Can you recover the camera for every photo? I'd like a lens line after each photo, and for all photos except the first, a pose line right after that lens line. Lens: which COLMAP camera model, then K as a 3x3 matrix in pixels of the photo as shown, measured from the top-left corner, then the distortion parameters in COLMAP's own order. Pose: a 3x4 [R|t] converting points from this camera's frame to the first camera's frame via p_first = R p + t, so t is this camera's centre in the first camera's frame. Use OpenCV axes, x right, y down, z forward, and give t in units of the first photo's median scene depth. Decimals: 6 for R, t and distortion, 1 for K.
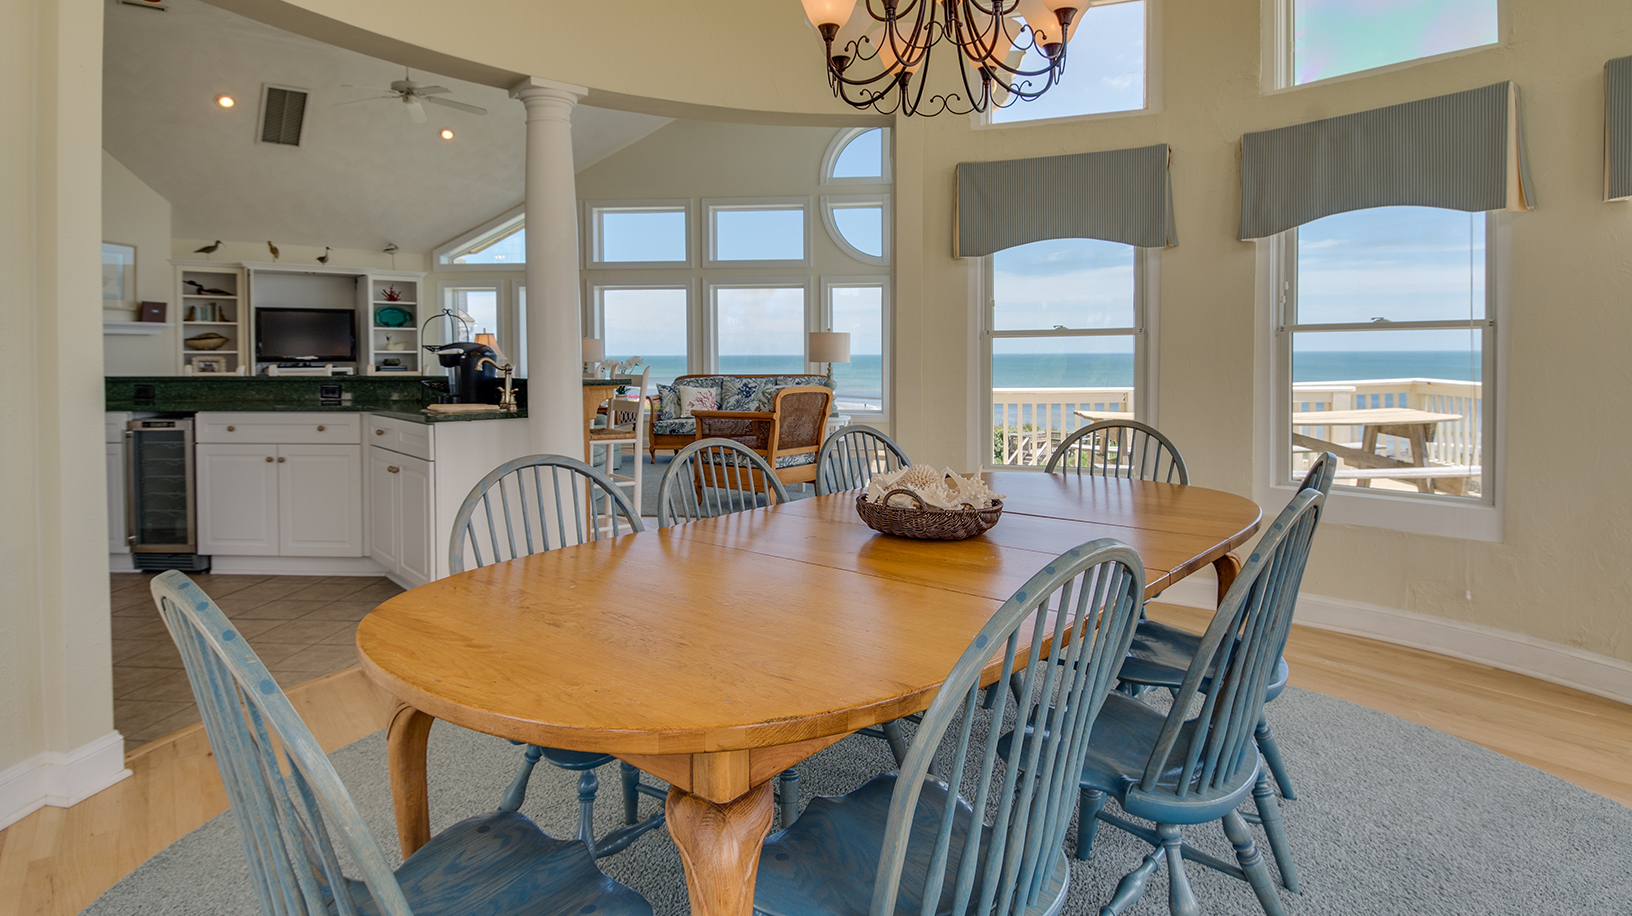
lens RADIAL K [[885.3, 0, 817.8], [0, 885.3, 375.6], [0, 0, 1]] dist [0.014018, -0.001900]
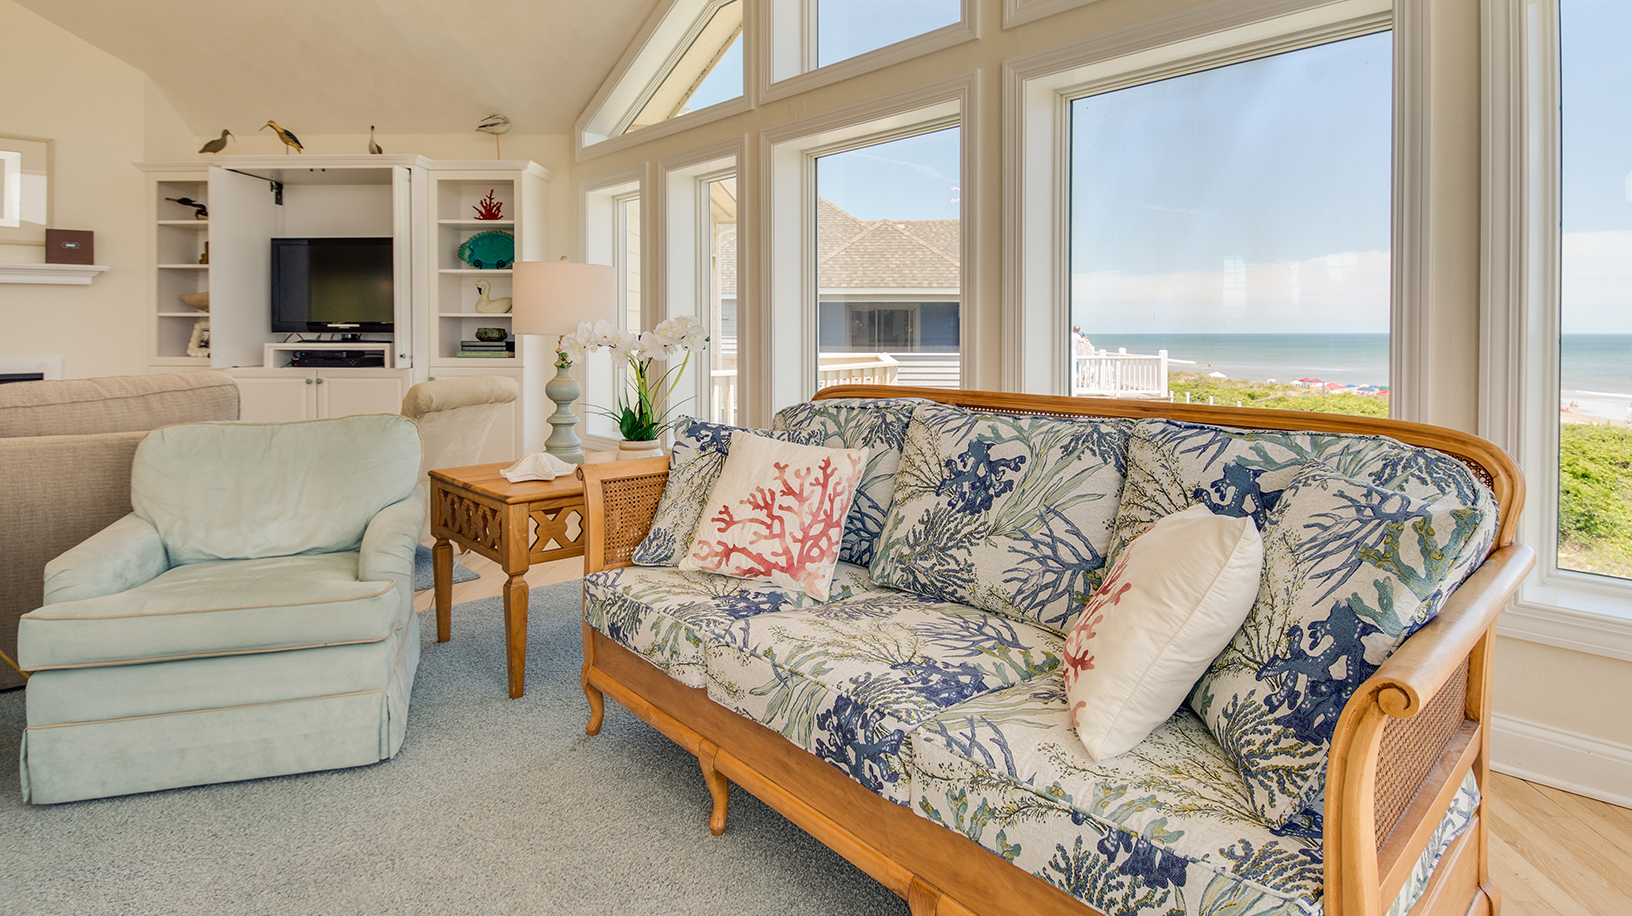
lens RADIAL K [[886.3, 0, 823.5], [0, 886.3, 342.7], [0, 0, 1]] dist [0.000760, -0.001479]
pose [[0.751172, 0.009225, -0.660042, 0.029425], [-0.022063, 0.999695, -0.011137, -0.009618], [0.659738, 0.022928, 0.751146, 0.808792]]
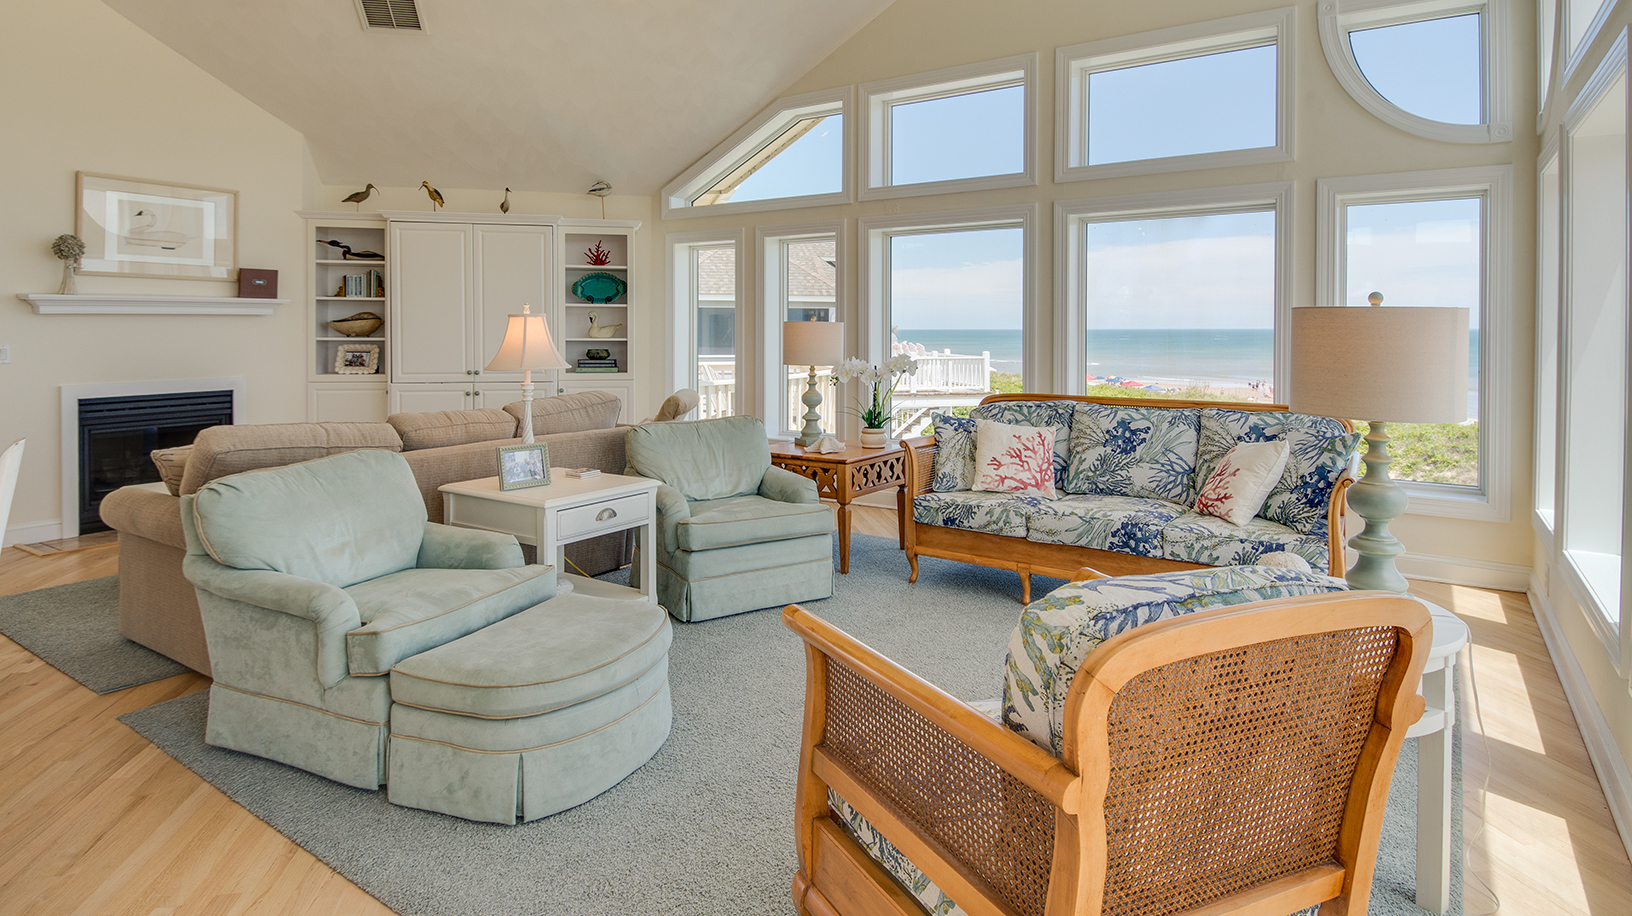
lens RADIAL K [[910.9, 0, 819.7], [0, 910.9, 345.2], [0, 0, 1]] dist [0.020871, -0.039064]
pose [[0.889085, 0.011759, -0.457591, -0.008460], [-0.018163, 0.999789, -0.009598, -0.020621], [0.457382, 0.016844, 0.889111, 0.504146]]
